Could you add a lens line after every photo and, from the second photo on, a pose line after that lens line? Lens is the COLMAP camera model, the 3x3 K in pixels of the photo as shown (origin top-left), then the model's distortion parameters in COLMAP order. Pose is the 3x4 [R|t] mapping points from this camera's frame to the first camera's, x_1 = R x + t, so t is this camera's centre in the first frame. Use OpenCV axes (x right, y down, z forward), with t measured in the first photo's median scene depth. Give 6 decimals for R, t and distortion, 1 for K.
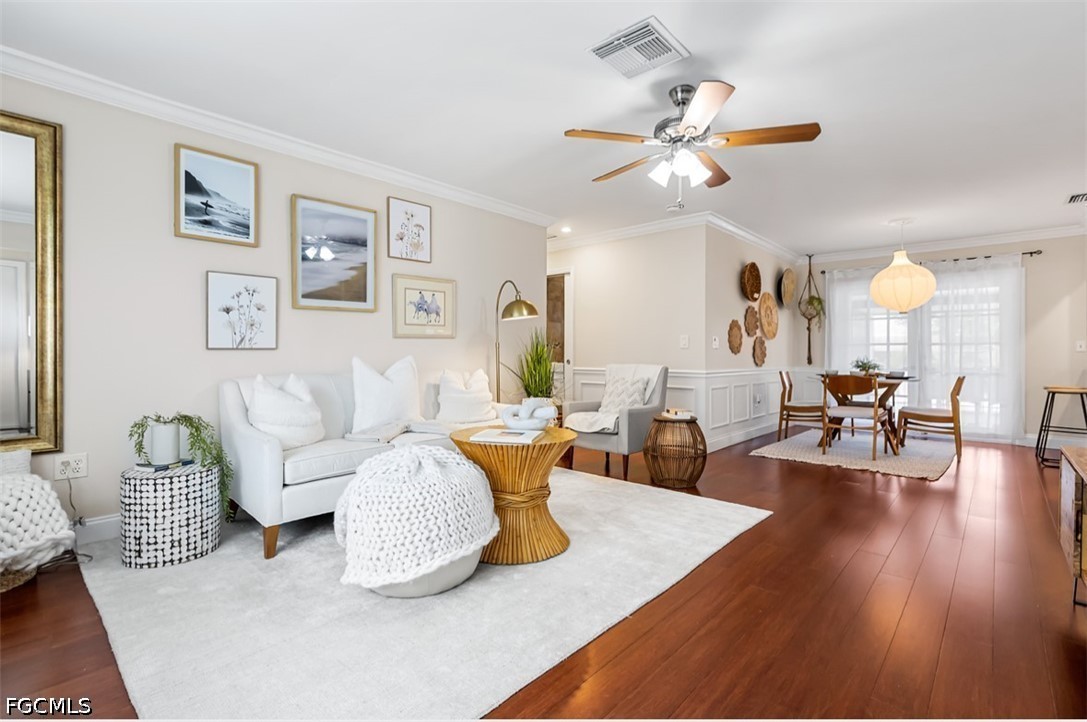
lens RADIAL K [[499.8, 0, 538.3], [0, 499.8, 354.1], [0, 0, 1]] dist [-0.001498, -0.000224]
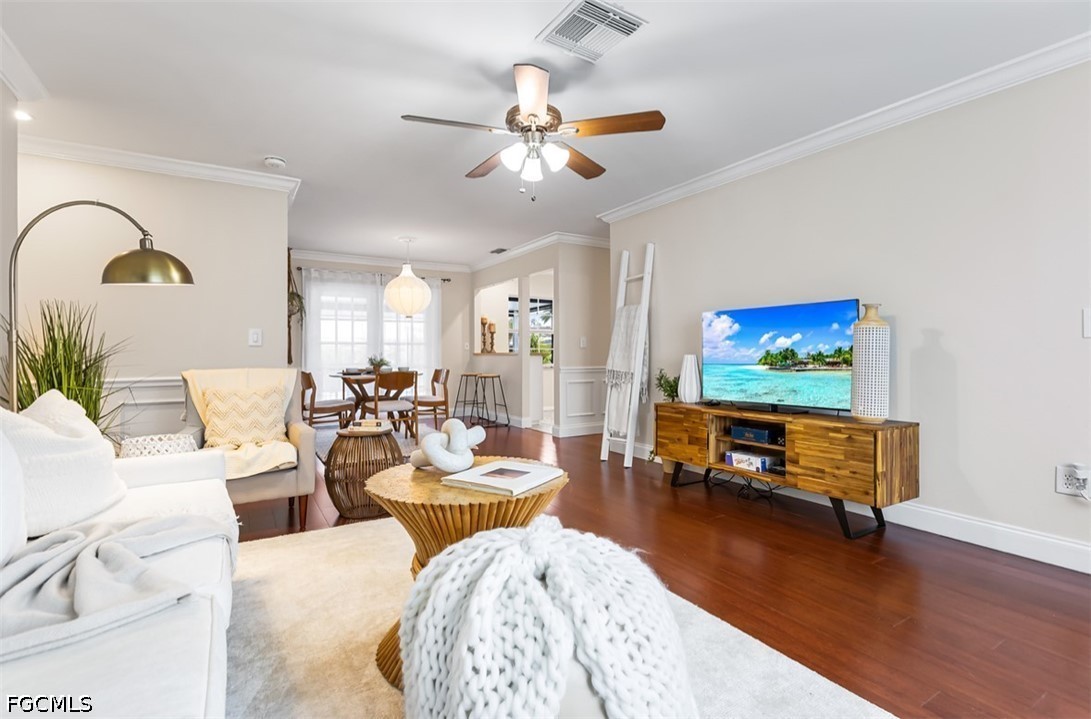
lens RADIAL K [[504.7, 0, 545.1], [0, 504.7, 351.5], [0, 0, 1]] dist [0.011659, 0.000273]
pose [[0.274464, -0.003554, 0.961591, -0.313835], [0.005549, 0.999982, 0.002112, -0.002354], [-0.961581, 0.004756, 0.274479, 0.344914]]
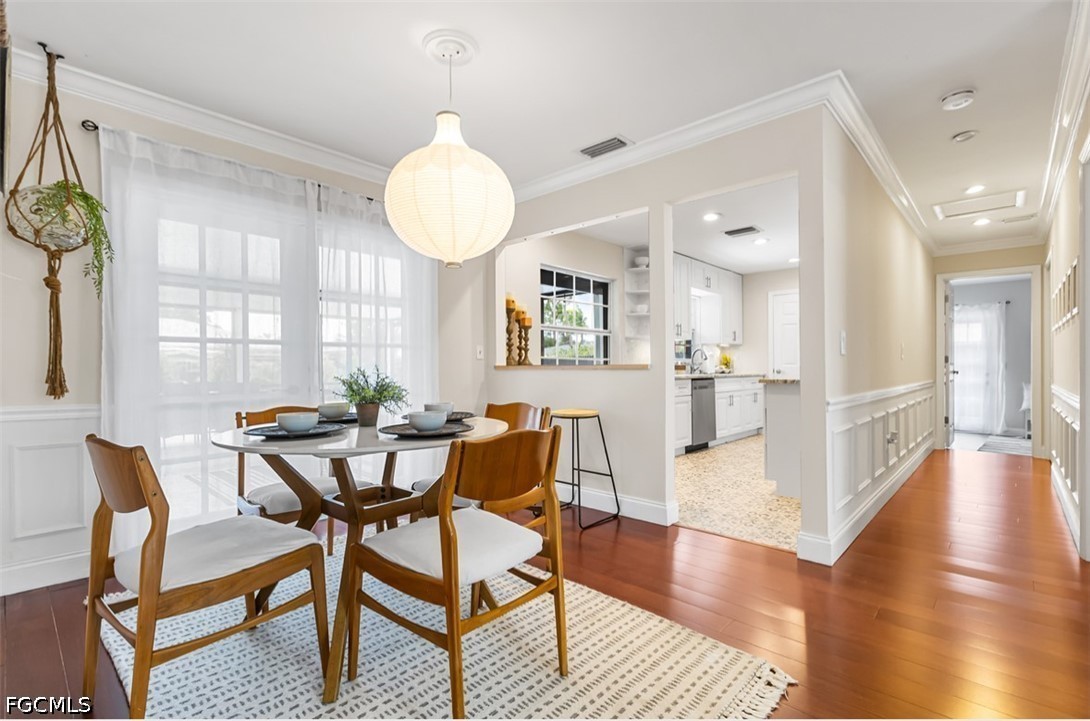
lens RADIAL K [[504.3, 0, 547.1], [0, 504.3, 360.4], [0, 0, 1]] dist [0.011659, 0.000273]
pose [[0.001164, 0.004912, 0.999987, 0.280998], [0.004425, 0.999978, -0.004917, 0.001039], [-0.999990, 0.004430, 0.001142, 0.874460]]
